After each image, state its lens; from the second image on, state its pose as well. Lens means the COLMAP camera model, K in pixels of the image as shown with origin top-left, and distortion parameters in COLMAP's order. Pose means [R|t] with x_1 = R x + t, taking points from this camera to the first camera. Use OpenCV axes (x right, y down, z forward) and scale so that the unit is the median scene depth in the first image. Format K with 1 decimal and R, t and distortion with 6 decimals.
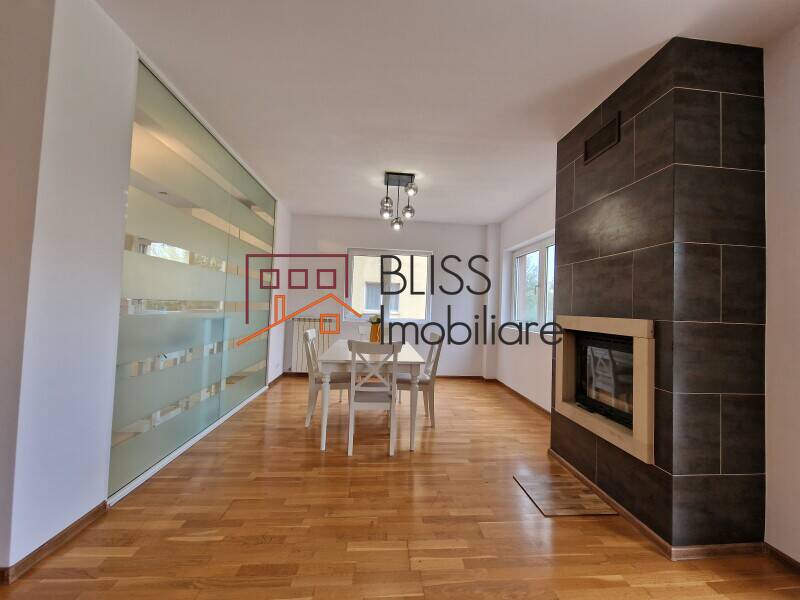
lens RADIAL K [[332.1, 0, 404.3], [0, 332.1, 297.9], [0, 0, 1]] dist [-0.003375, -0.000467]
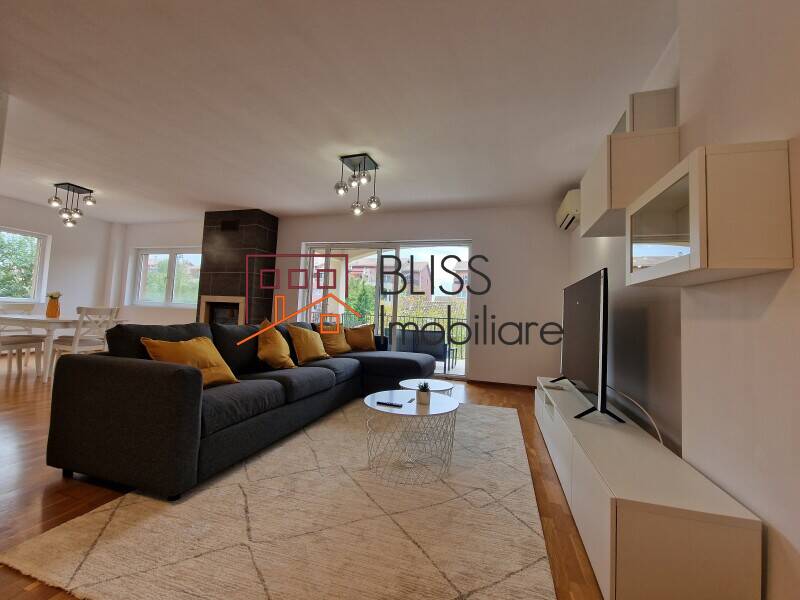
lens RADIAL K [[332.1, 0, 402.9], [0, 332.1, 297.0], [0, 0, 1]] dist [-0.003375, -0.000467]
pose [[0.366640, 0.027497, 0.929956, -1.096391], [-0.056780, 0.998361, -0.007134, 0.004171], [-0.928629, -0.050187, 0.367601, -1.025001]]
